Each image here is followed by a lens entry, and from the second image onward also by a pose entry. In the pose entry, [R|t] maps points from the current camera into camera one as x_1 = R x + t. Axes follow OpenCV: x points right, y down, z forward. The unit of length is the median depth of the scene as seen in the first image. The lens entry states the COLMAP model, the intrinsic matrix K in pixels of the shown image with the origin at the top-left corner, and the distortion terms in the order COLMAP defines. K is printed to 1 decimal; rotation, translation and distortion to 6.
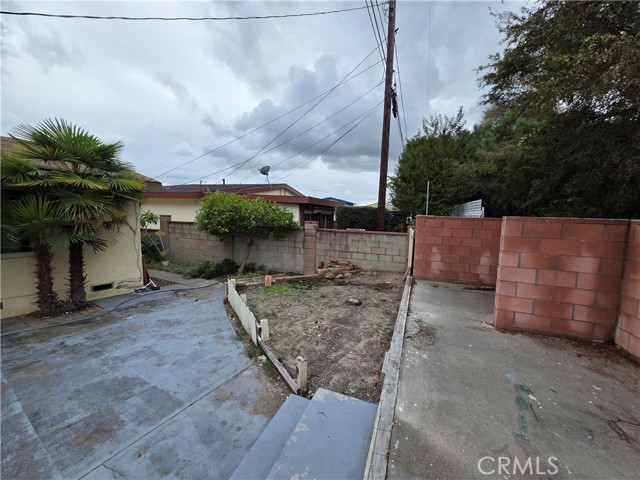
lens RADIAL K [[258.7, 0, 325.8], [0, 258.7, 241.2], [0, 0, 1]] dist [-0.000466, -0.000035]
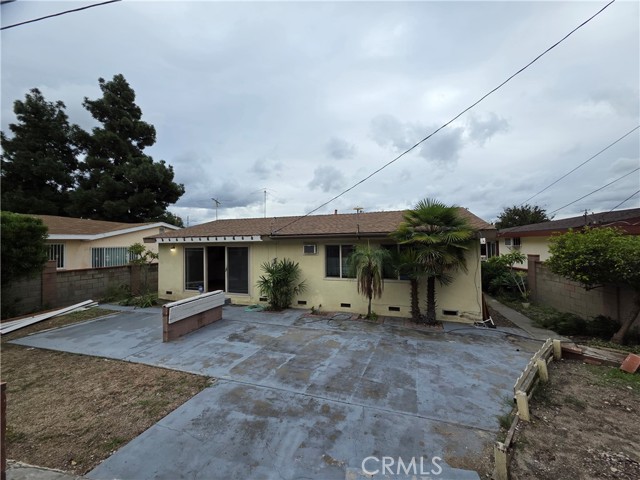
lens RADIAL K [[252.9, 0, 321.8], [0, 252.9, 240.4], [0, 0, 1]] dist [0.001314, 0.000160]
pose [[0.178690, -0.047246, -0.982770, 0.378351], [-0.081521, 0.994701, -0.062642, -0.068360], [0.980522, 0.091310, 0.173892, 0.127700]]
